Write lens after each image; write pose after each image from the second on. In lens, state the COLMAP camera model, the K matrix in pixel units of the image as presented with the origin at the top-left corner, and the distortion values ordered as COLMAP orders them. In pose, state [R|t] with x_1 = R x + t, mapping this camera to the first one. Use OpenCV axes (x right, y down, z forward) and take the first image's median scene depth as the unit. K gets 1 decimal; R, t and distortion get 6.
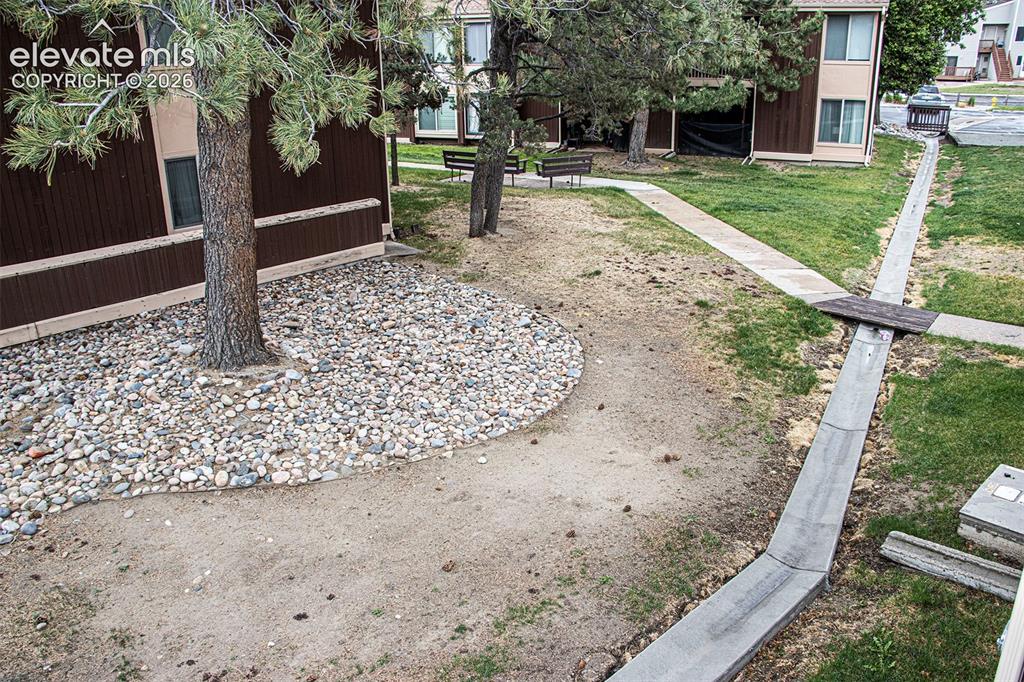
lens RADIAL K [[836.2, 0, 512.0], [0, 836.2, 341.0], [0, 0, 1]] dist [-0.190443, 0.155999]
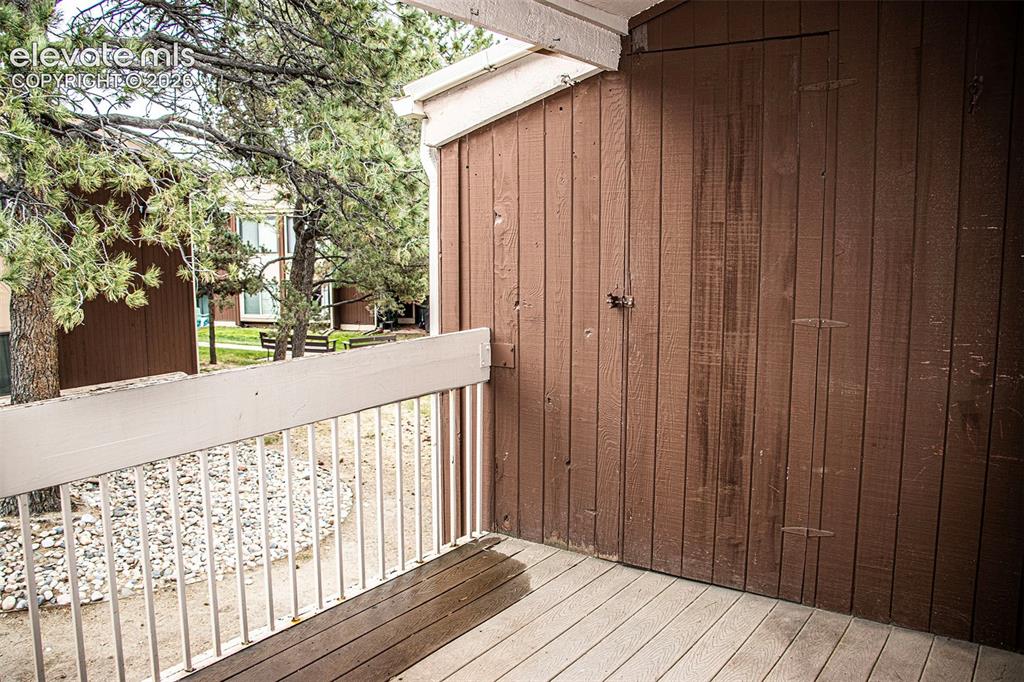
lens RADIAL K [[836.2, 0, 512.0], [0, 836.2, 341.0], [0, 0, 1]] dist [-0.190443, 0.155999]
pose [[0.983458, -0.009149, 0.180906, 0.113094], [0.048553, 0.975492, -0.214612, 0.067312], [-0.174509, 0.219845, 0.959799, -0.211763]]
